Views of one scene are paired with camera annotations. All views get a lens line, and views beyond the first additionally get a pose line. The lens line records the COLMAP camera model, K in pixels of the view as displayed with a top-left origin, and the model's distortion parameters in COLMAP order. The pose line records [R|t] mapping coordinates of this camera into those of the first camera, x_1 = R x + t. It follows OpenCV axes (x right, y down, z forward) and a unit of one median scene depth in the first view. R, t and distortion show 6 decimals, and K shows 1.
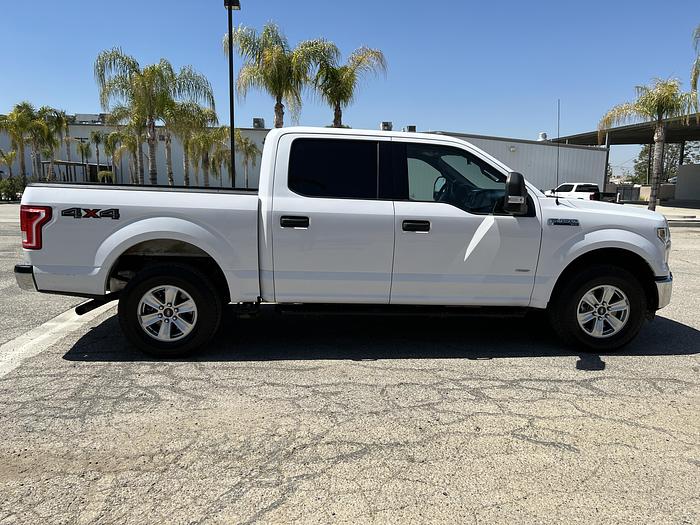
lens RADIAL K [[528.4, 0, 350.6], [0, 528.4, 261.9], [0, 0, 1]] dist [0.055665, -0.064443]
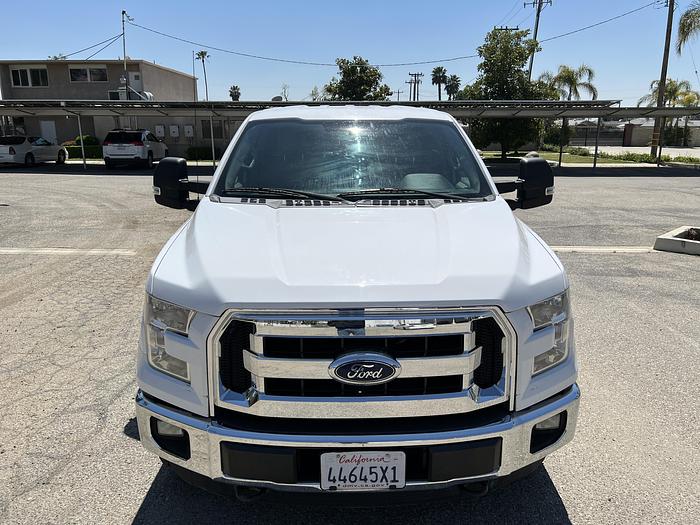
lens RADIAL K [[528.4, 0, 359.6], [0, 528.4, 257.0], [0, 0, 1]] dist [0.055665, -0.064443]
pose [[-0.045285, 0.226376, -0.972987, 1.142888], [-0.149344, 0.961506, 0.230656, -0.255438], [0.987748, 0.155755, -0.009734, 1.316425]]
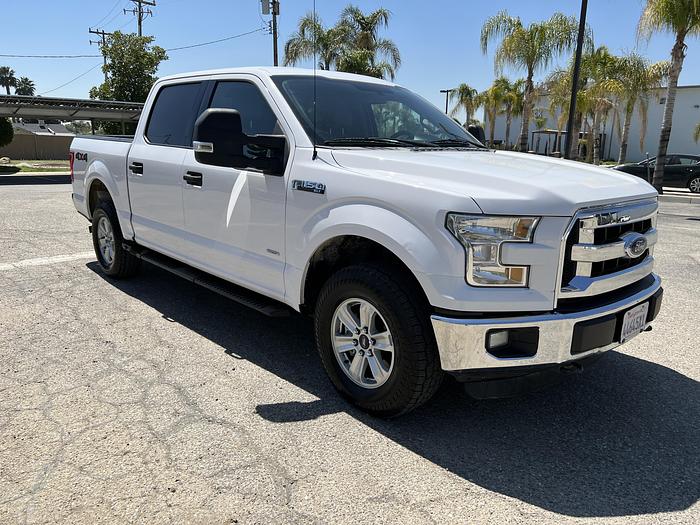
lens RADIAL K [[528.4, 0, 352.0], [0, 528.4, 258.1], [0, 0, 1]] dist [0.055665, -0.064443]
pose [[0.620021, 0.162983, -0.767470, 0.998224], [-0.125470, 0.986194, 0.108068, -0.069407], [0.774488, 0.029290, 0.631911, 0.681613]]
